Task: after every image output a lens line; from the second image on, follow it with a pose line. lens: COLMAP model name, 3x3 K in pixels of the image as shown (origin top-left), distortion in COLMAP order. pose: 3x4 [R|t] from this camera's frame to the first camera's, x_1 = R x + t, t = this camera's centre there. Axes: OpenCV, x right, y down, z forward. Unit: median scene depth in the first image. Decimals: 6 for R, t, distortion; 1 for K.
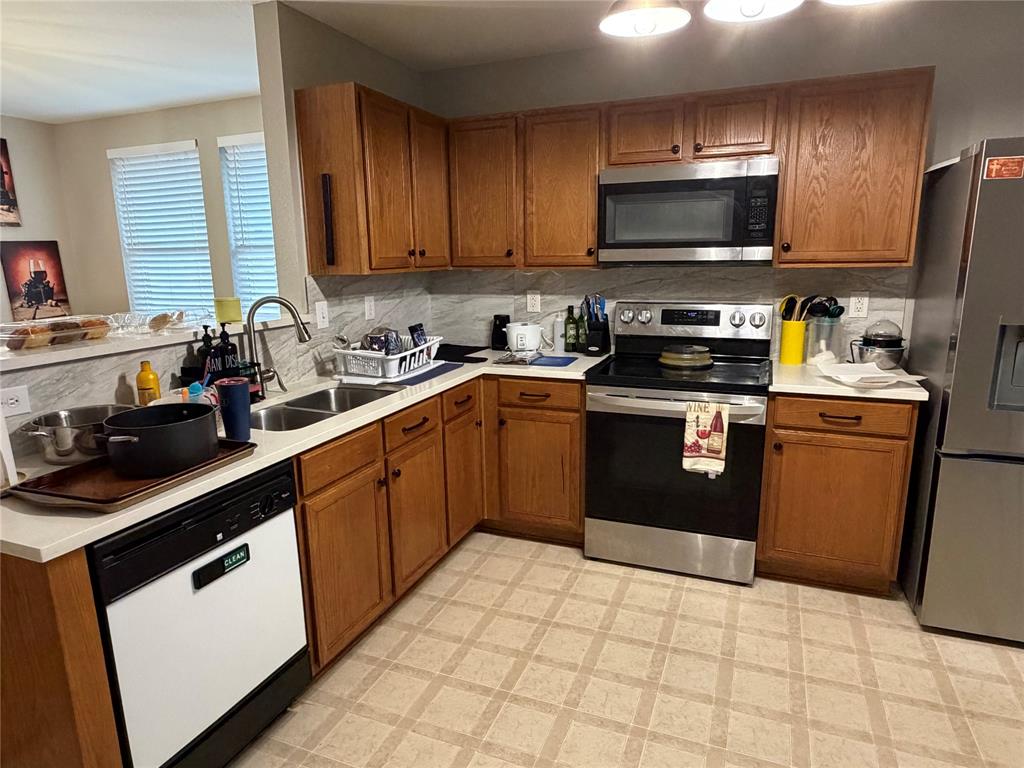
lens RADIAL K [[614.1, 0, 515.5], [0, 614.1, 380.7], [0, 0, 1]] dist [-0.013443, 0.003228]
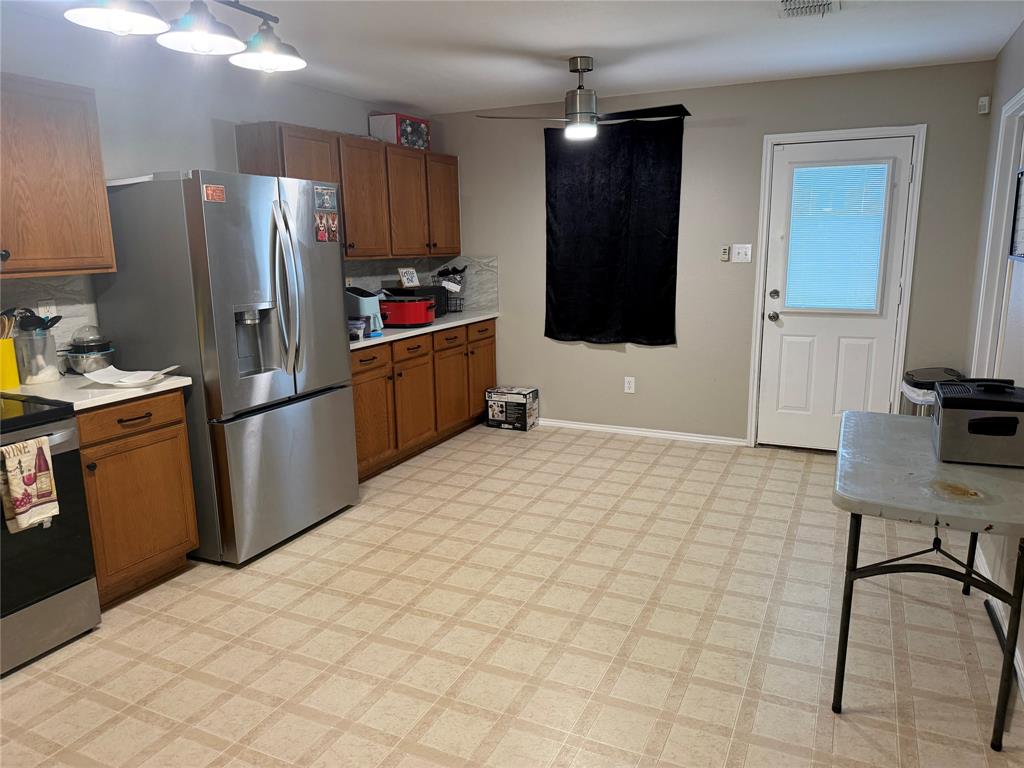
lens RADIAL K [[717.6, 0, 510.7], [0, 717.6, 382.2], [0, 0, 1]] dist [0.113227, -0.173269]
pose [[0.065396, -0.178915, 0.981689, -0.544171], [0.215960, 0.963016, 0.161126, -0.052950], [-0.974210, 0.201469, 0.101616, 0.218276]]
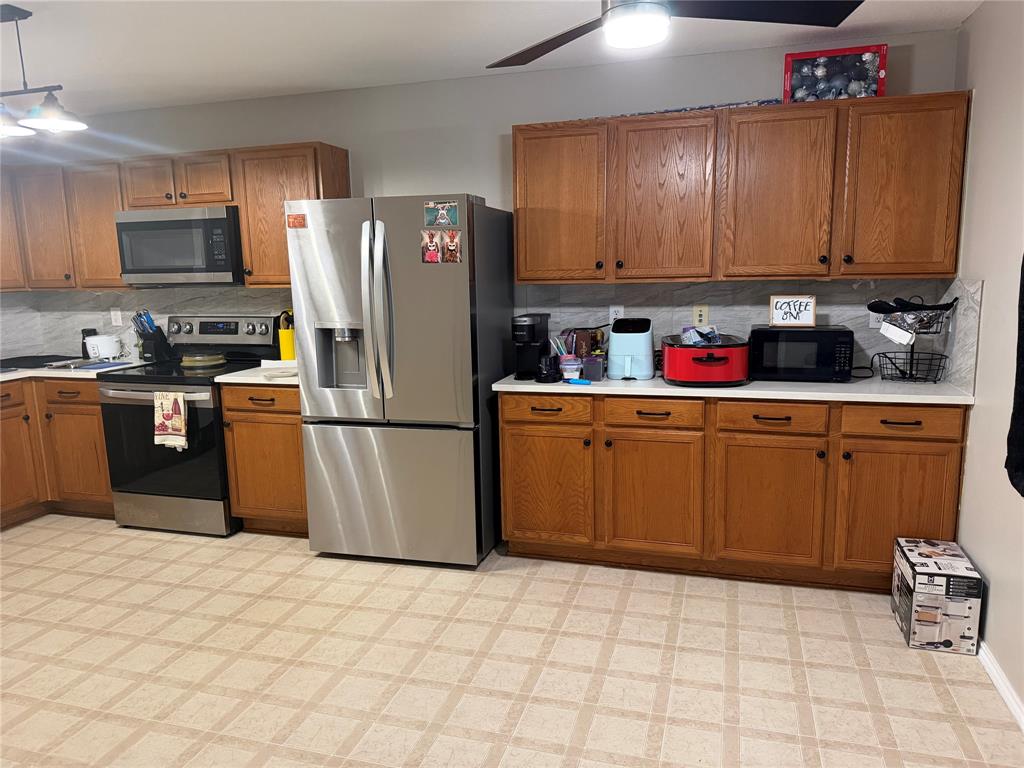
lens RADIAL K [[727.1, 0, 511.4], [0, 727.1, 376.3], [0, 0, 1]] dist [0.063364, -0.107333]
pose [[0.995962, -0.020665, 0.087360, 0.818855], [0.024818, 0.998600, -0.046715, 0.084563], [-0.086272, 0.048694, 0.995081, -0.558316]]
